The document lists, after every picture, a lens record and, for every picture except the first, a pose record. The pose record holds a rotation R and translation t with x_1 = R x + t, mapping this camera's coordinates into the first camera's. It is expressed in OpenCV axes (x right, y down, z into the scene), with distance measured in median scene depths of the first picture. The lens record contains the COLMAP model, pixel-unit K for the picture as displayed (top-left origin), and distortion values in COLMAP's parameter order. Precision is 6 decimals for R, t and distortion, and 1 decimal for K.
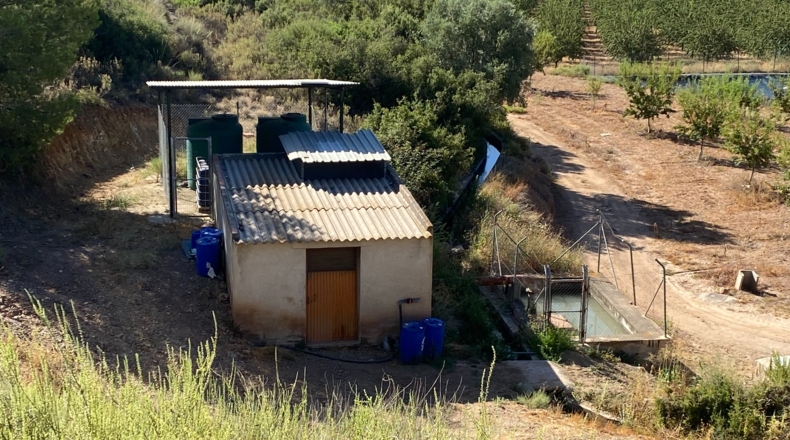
lens RADIAL K [[1311.8, 0, 394.7], [0, 1311.8, 223.4], [0, 0, 1]] dist [0.311992, 0.000000]
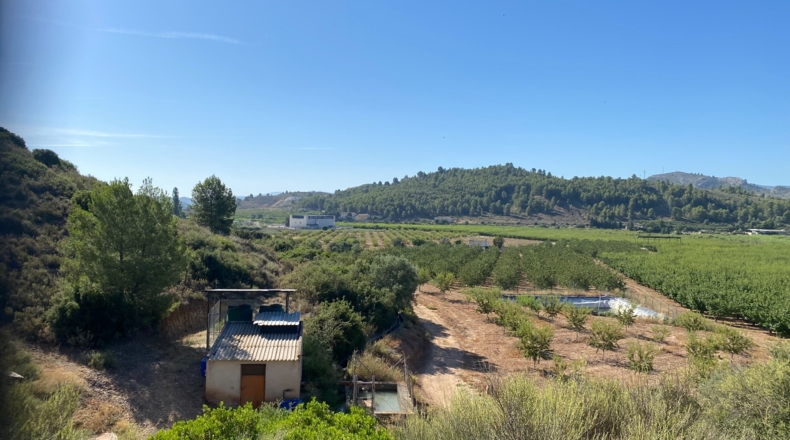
lens RADIAL K [[619.0, 0, 400.3], [0, 619.0, 218.0], [0, 0, 1]] dist [0.046868, -0.019992]
pose [[0.997373, 0.016089, -0.070621, 0.171743], [-0.031906, 0.972915, -0.228949, 0.007333], [0.065025, 0.230601, 0.970873, -0.033290]]
